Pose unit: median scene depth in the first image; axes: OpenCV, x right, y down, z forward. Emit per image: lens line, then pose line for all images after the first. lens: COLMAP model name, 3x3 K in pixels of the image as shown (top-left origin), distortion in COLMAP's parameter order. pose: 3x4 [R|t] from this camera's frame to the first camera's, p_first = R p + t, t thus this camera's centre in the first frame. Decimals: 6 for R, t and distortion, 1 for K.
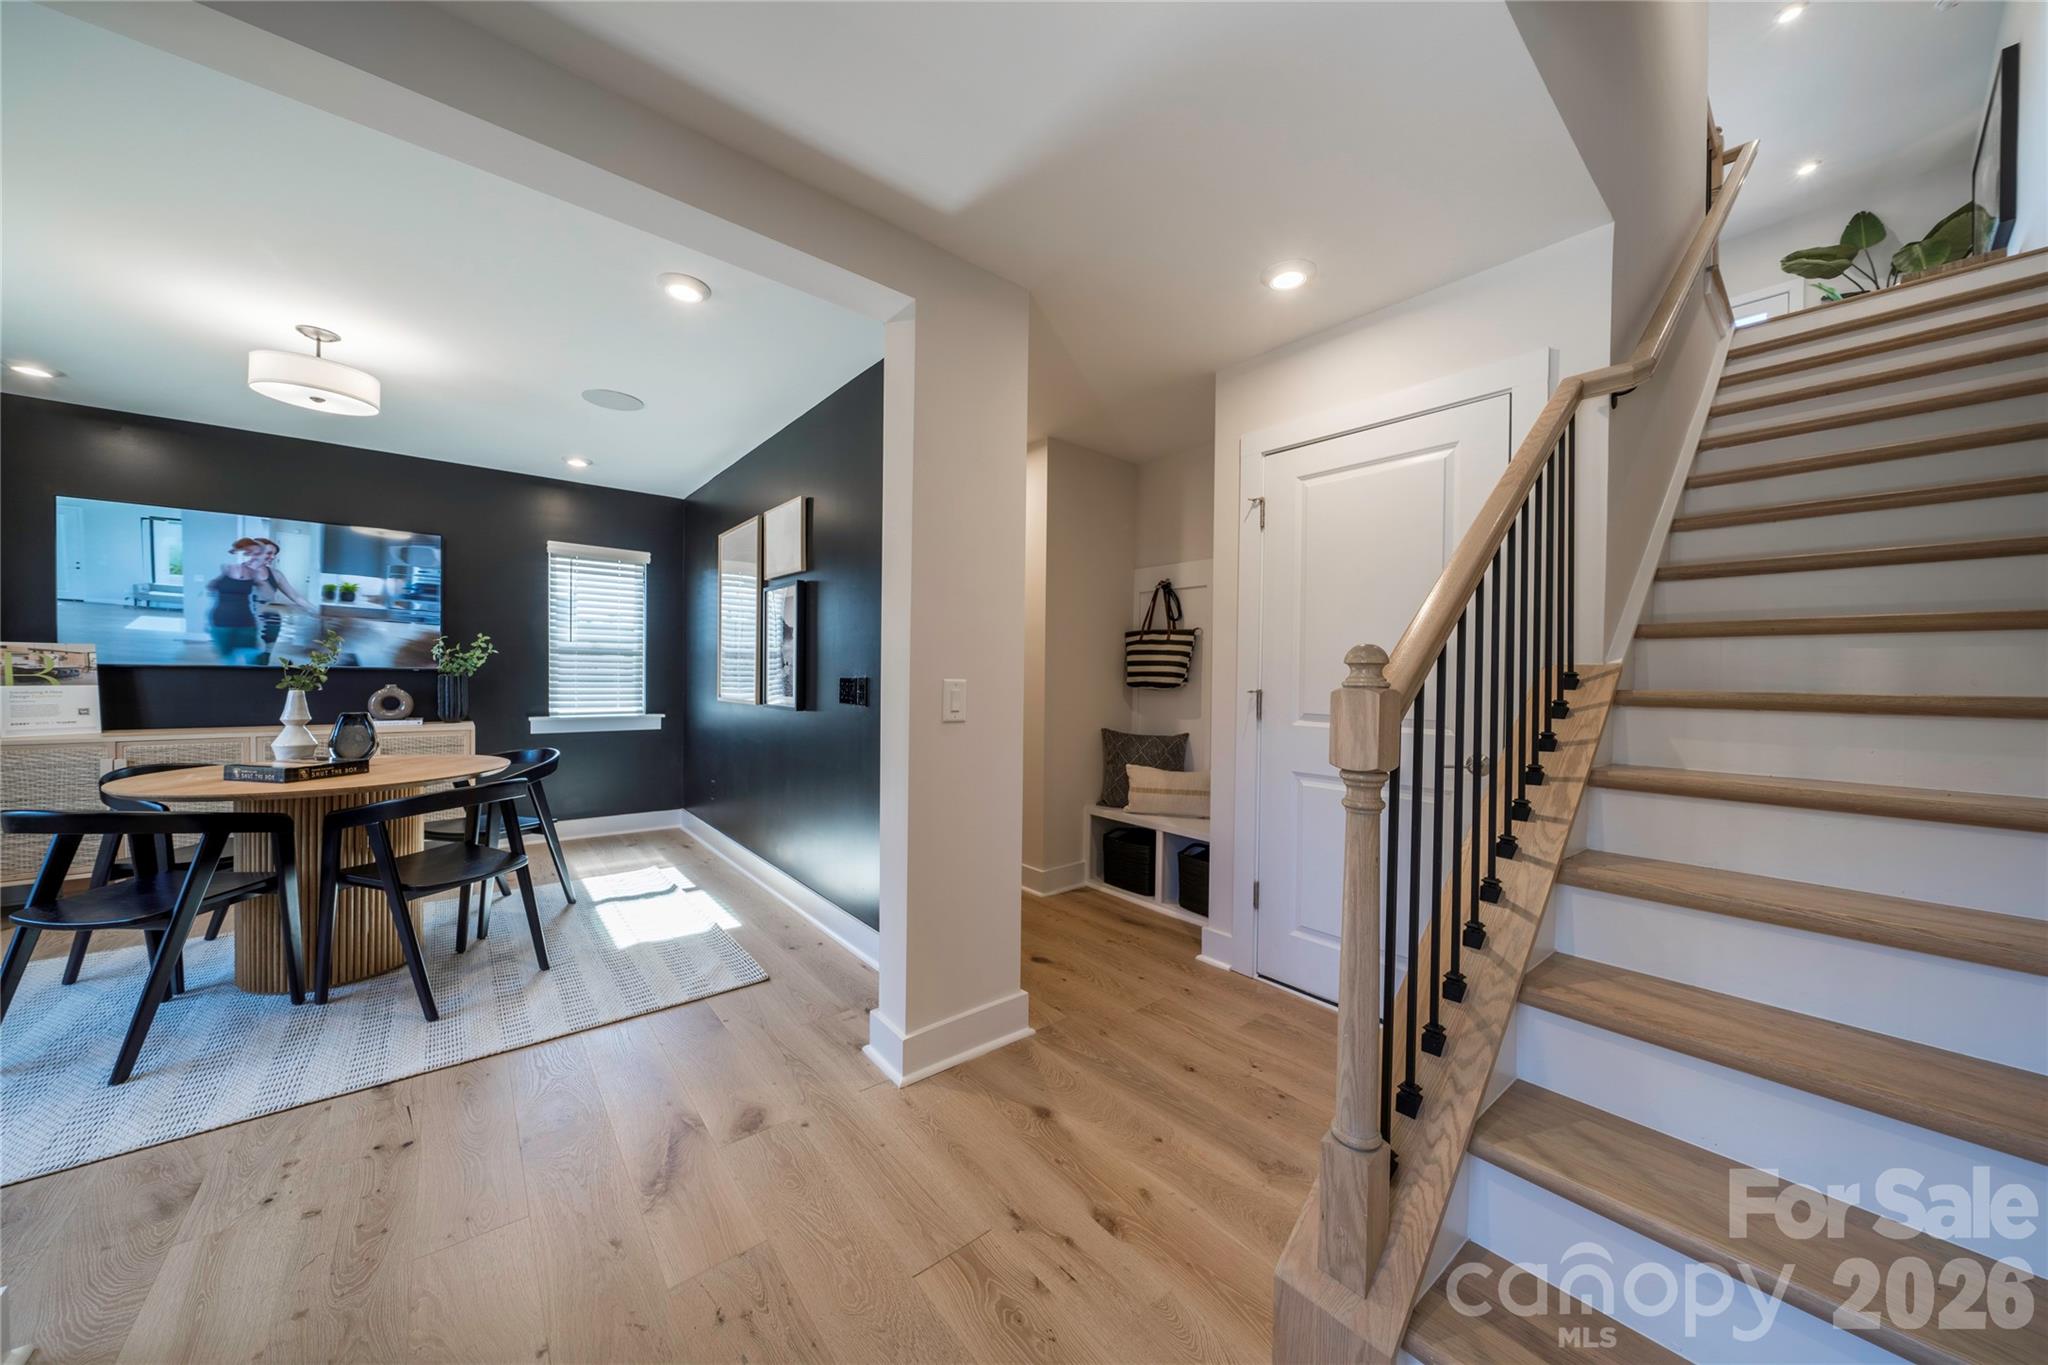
lens RADIAL K [[689.7, 0, 1024.0], [0, 689.7, 682.5], [0, 0, 1]] dist [0.000068, 0.000002]
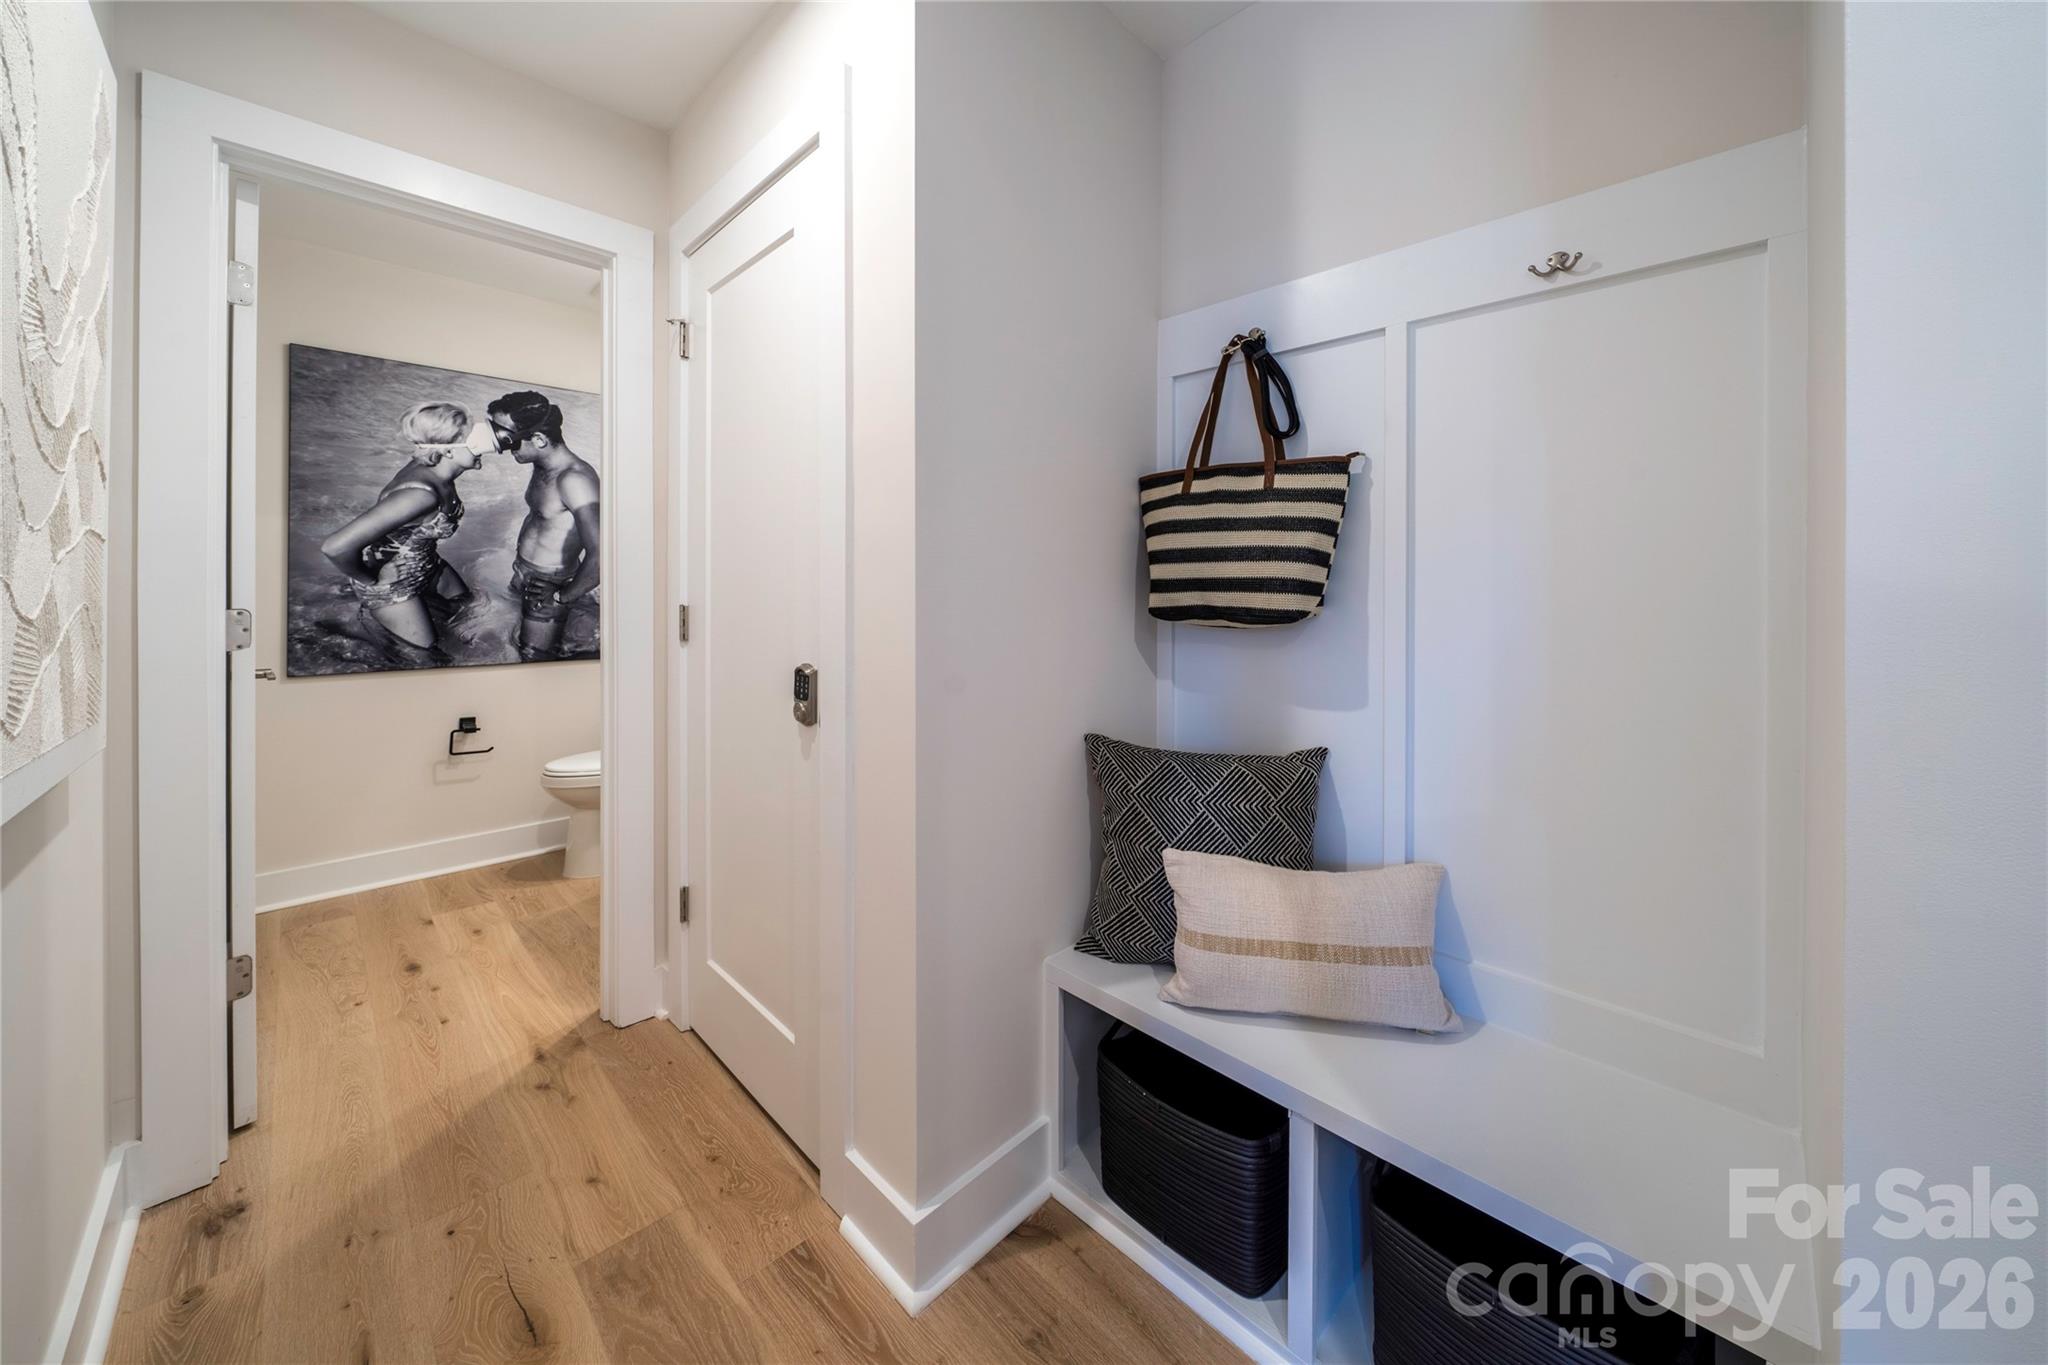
lens RADIAL K [[721.9, 0, 1024.0], [0, 721.9, 682.5], [0, 0, 1]] dist [0.000070, -0.000001]
pose [[0.995981, -0.019857, 0.087337, 0.047545], [0.009681, 0.993268, 0.115431, -0.005939], [-0.089041, -0.114122, 0.989469, 0.635499]]
